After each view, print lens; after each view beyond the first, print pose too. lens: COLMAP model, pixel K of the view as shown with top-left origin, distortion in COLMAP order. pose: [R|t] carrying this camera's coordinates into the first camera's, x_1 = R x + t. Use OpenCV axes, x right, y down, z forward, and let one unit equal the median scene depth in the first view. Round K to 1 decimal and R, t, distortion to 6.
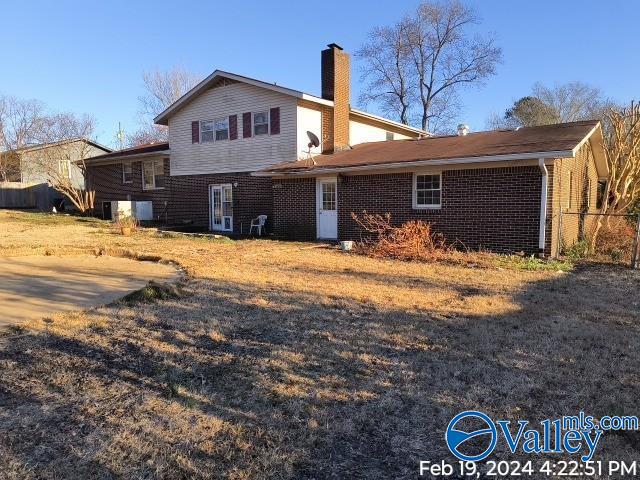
lens RADIAL K [[439.7, 0, 320.0], [0, 439.7, 240.0], [0, 0, 1]] dist [0.013131, -0.004504]
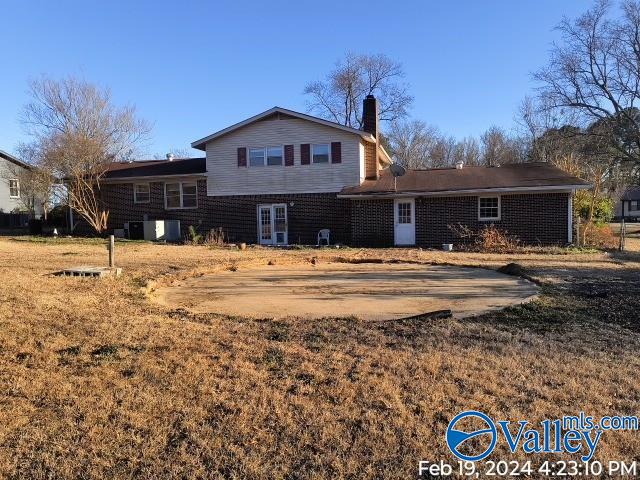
lens RADIAL K [[439.7, 0, 320.0], [0, 439.7, 240.0], [0, 0, 1]] dist [0.013131, -0.004504]
pose [[0.920842, -0.037325, 0.388146, -0.579652], [0.051561, 0.998323, -0.026324, 0.003613], [-0.386513, 0.044253, 0.921222, -0.099023]]
